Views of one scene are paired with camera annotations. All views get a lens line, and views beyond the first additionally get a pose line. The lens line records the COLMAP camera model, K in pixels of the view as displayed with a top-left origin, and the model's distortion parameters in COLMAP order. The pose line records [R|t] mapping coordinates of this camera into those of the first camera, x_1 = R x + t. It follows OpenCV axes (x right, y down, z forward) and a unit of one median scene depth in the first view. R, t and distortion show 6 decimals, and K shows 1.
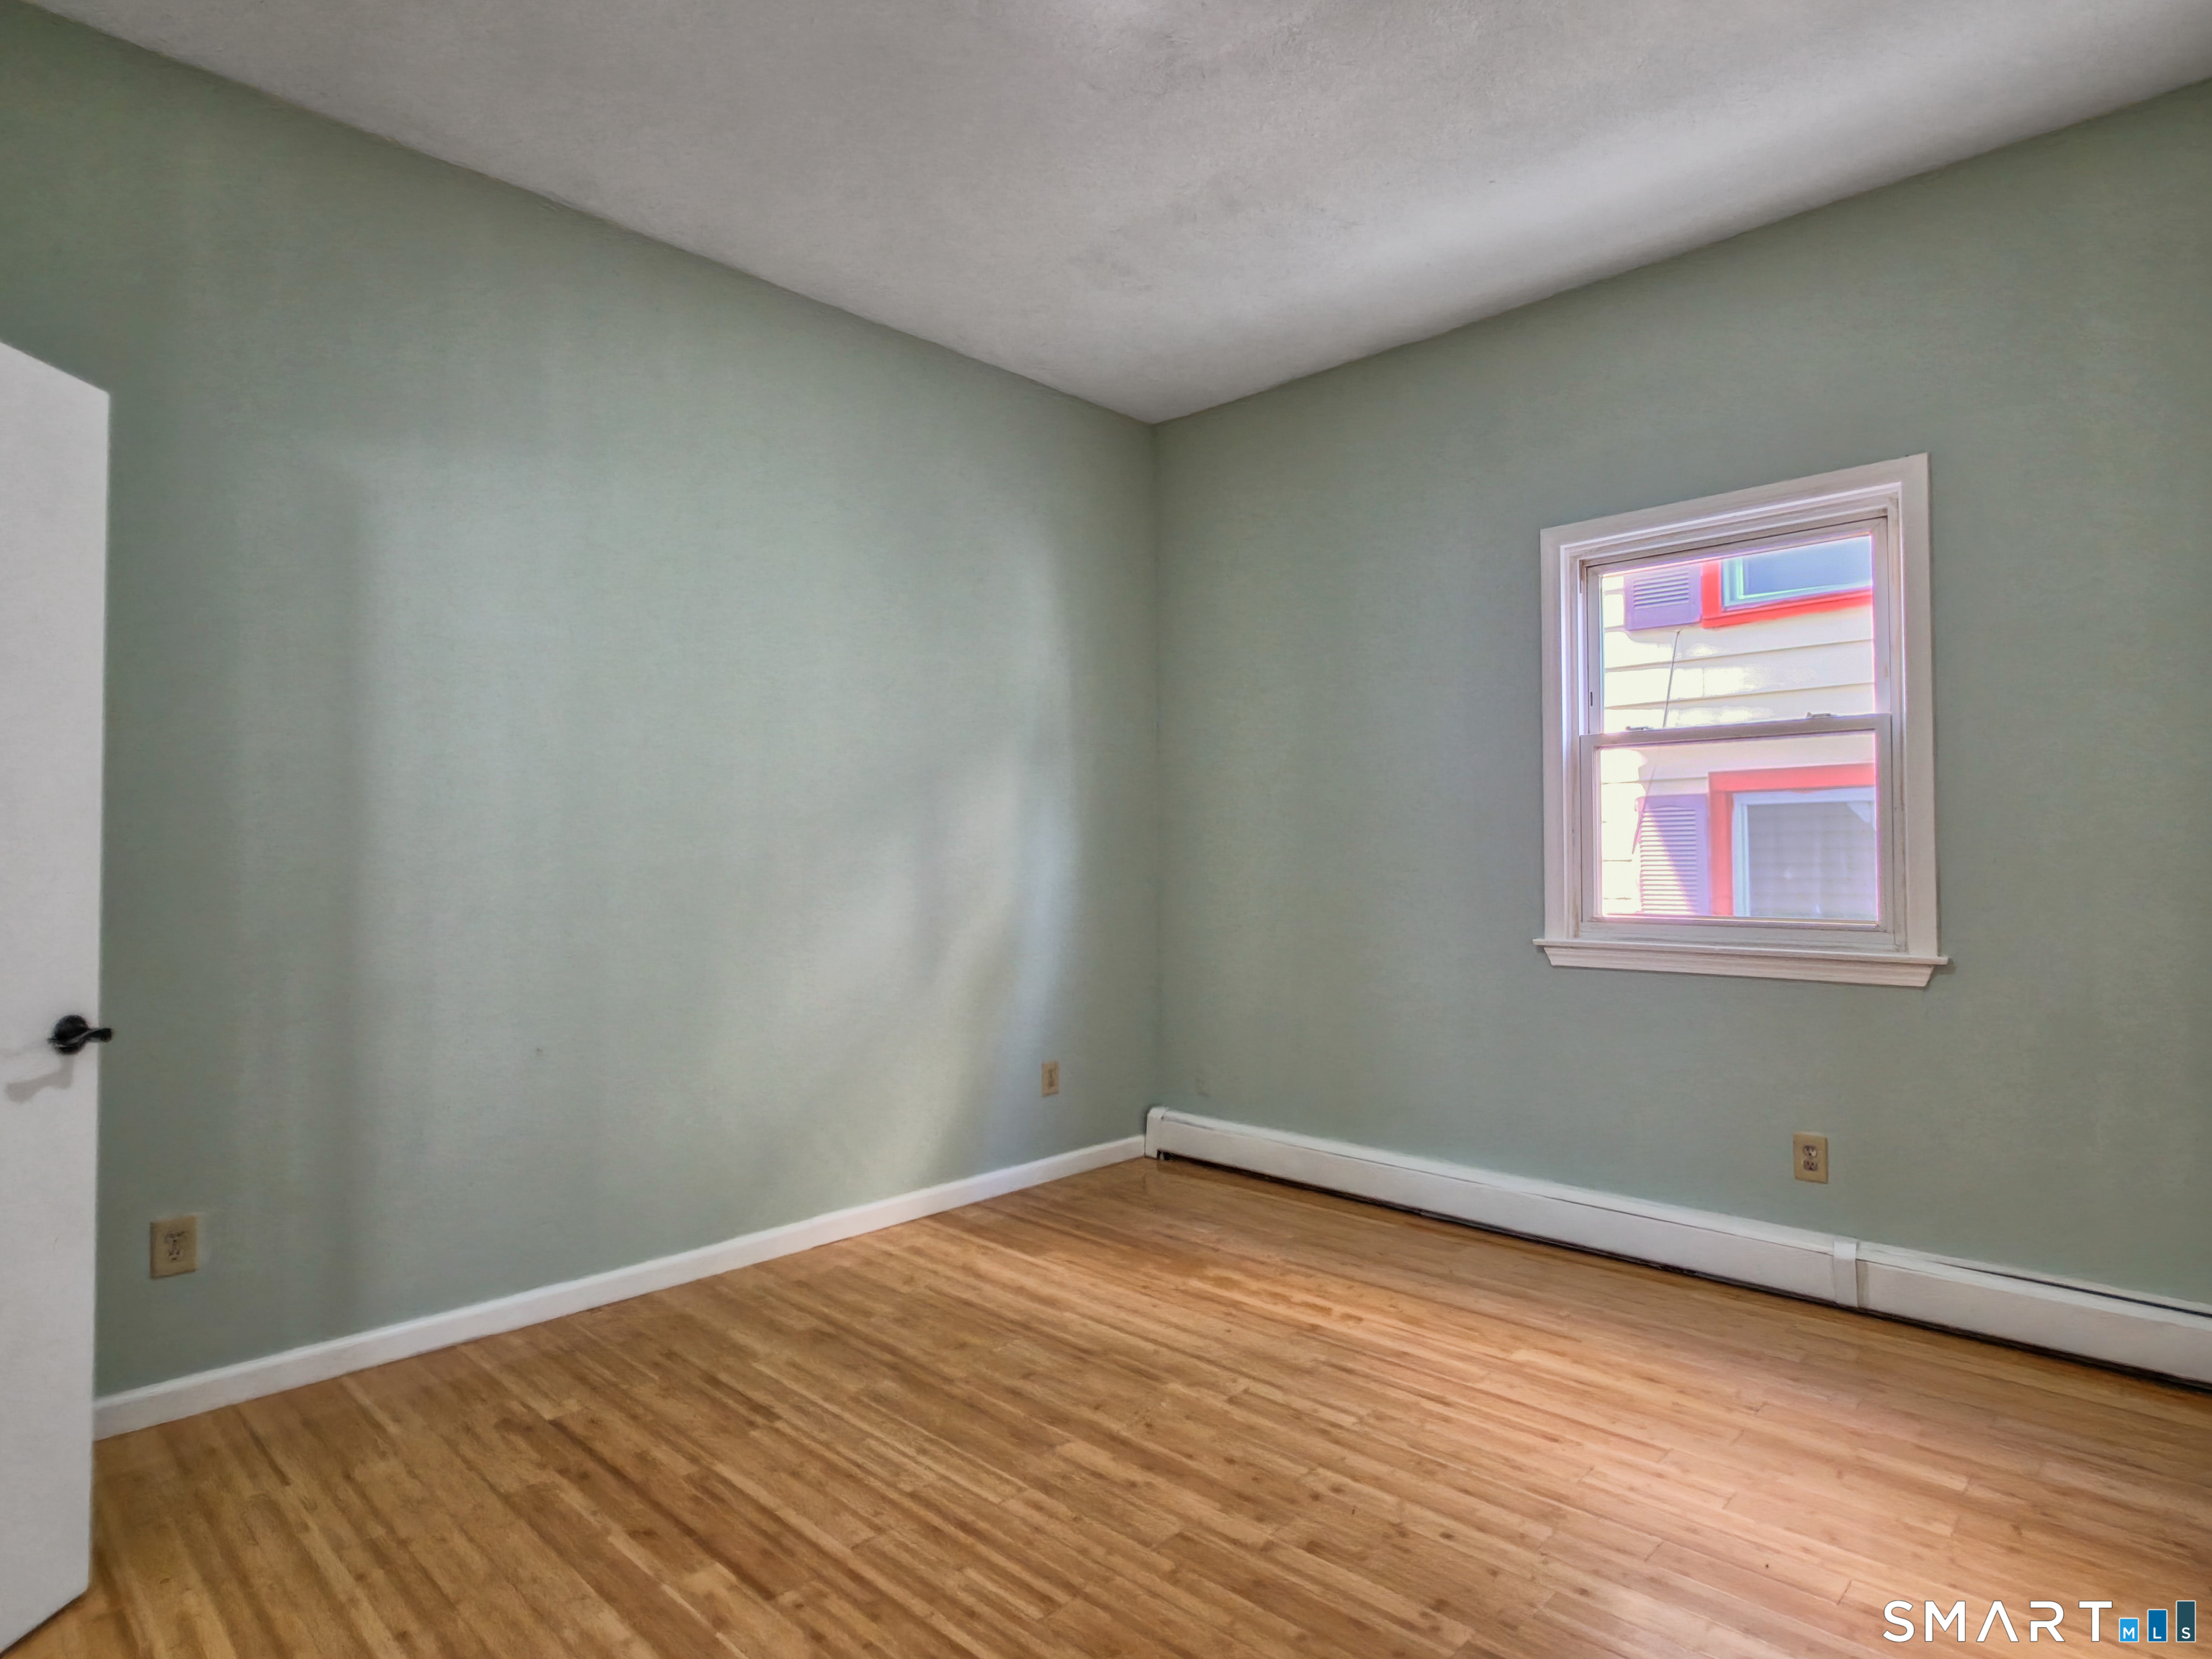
lens RADIAL K [[1220.5, 0, 1106.0], [0, 1220.5, 829.5], [0, 0, 1]] dist [-0.001802, -0.000515]
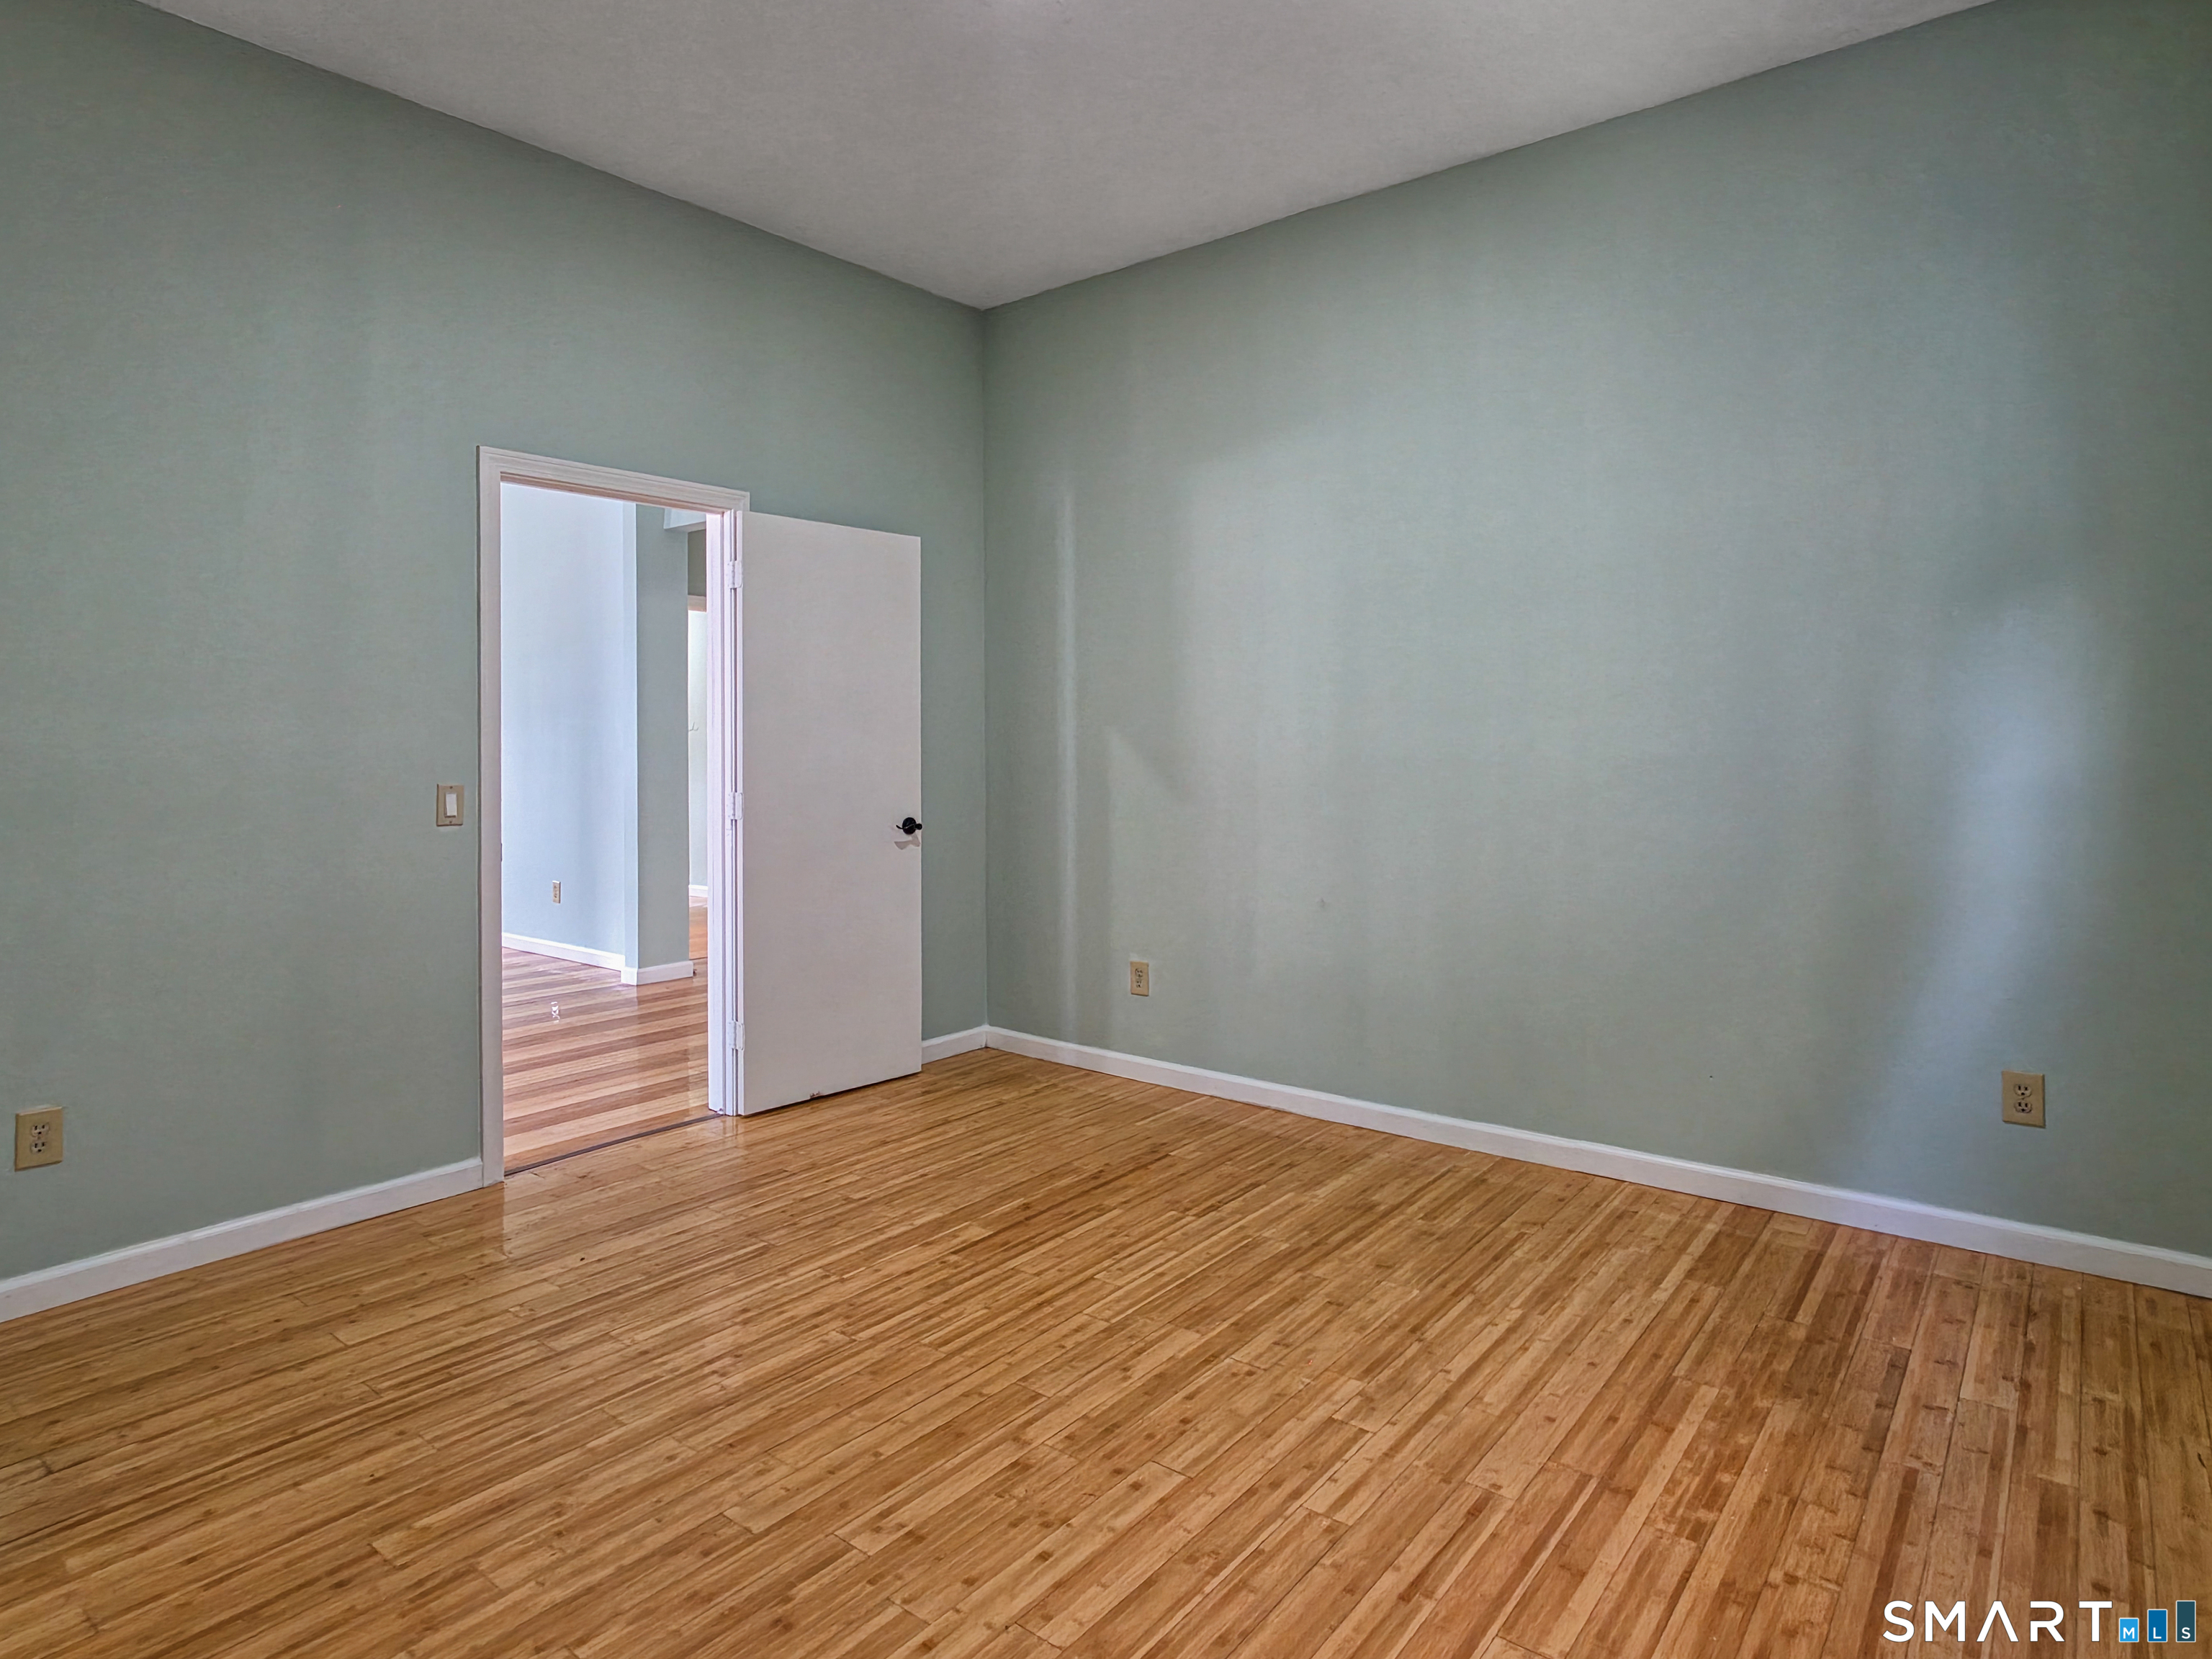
lens RADIAL K [[1220.5, 0, 1106.0], [0, 1220.5, 829.5], [0, 0, 1]] dist [-0.001802, -0.000515]
pose [[0.095406, 0.078825, -0.992313, 0.925970], [0.033283, 0.996050, 0.082322, -0.013980], [0.994882, -0.040881, 0.092406, 0.813238]]
